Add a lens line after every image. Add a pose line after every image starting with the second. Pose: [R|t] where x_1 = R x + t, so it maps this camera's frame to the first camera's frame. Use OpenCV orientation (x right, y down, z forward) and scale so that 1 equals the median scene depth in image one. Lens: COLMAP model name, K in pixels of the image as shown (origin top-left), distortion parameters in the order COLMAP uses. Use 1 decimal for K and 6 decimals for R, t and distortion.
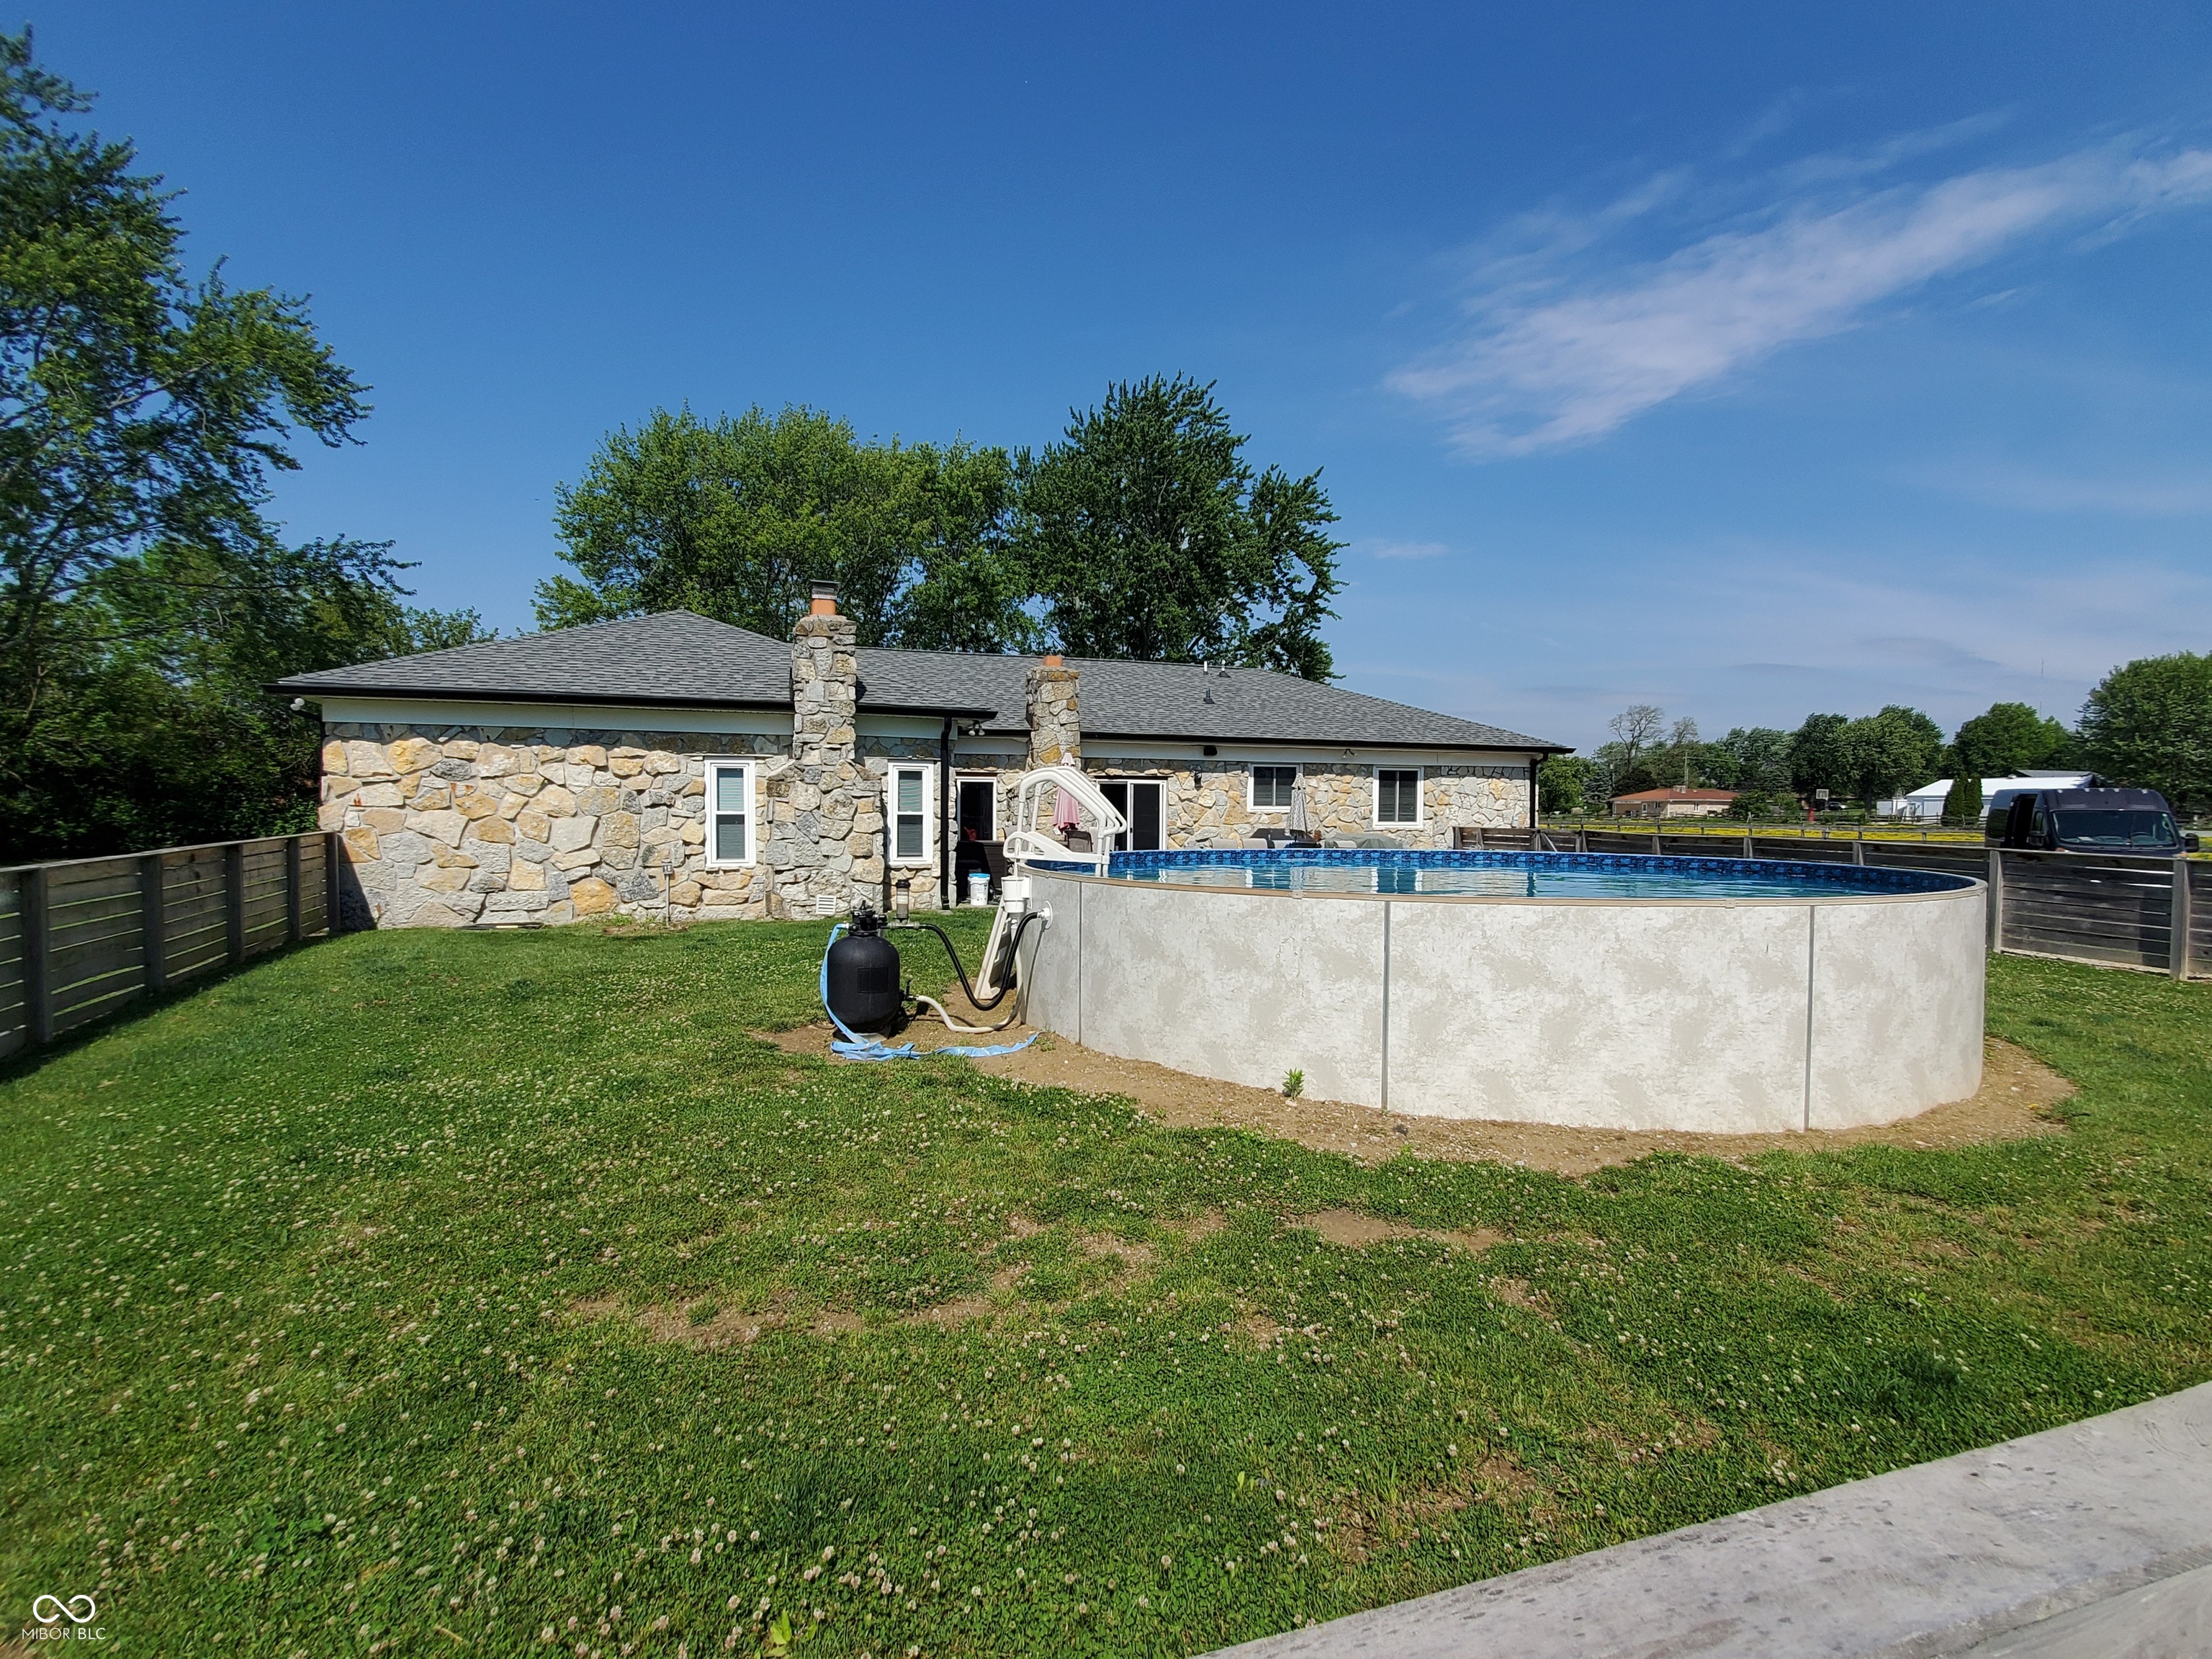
lens RADIAL K [[884.7, 0, 1107.9], [0, 884.7, 820.5], [0, 0, 1]] dist [0.001402, 0.000829]
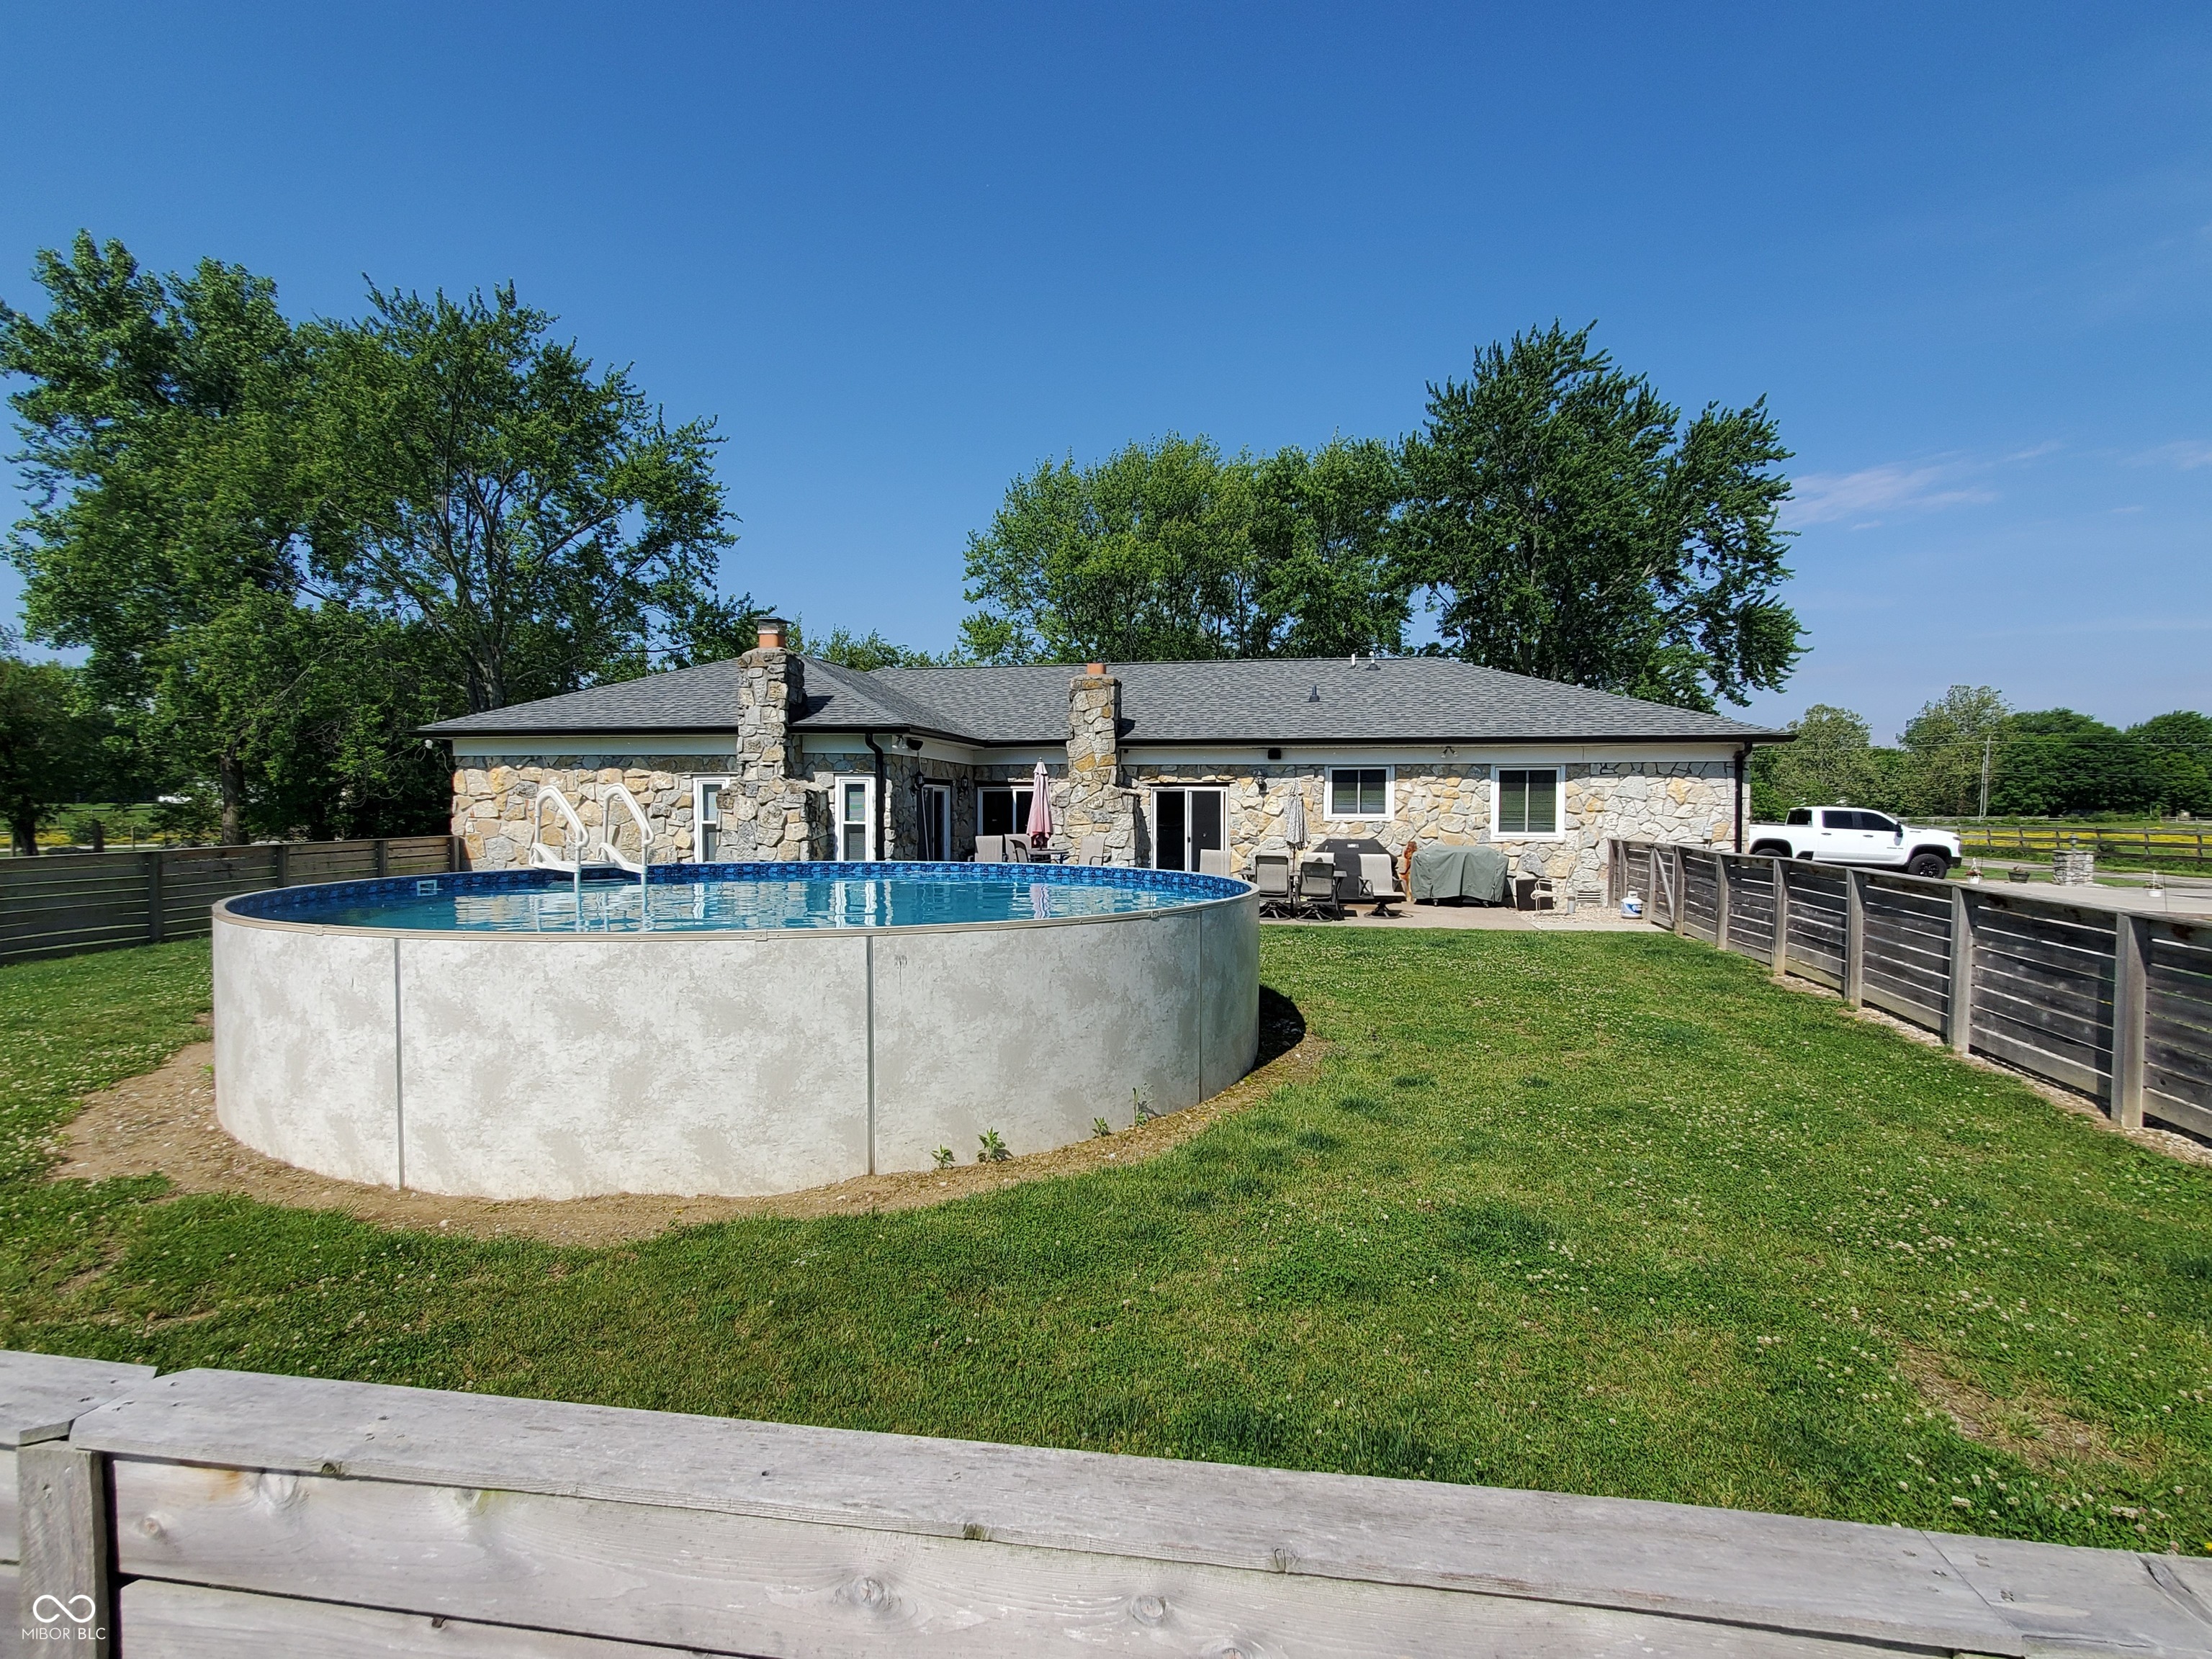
lens RADIAL K [[884.7, 0, 1108.2], [0, 884.7, 833.6], [0, 0, 1]] dist [0.001402, 0.000829]
pose [[0.912956, 0.006427, -0.408008, 0.368162], [-0.003081, 0.999956, 0.008857, -0.004022], [0.408047, -0.006829, 0.912935, 0.096738]]
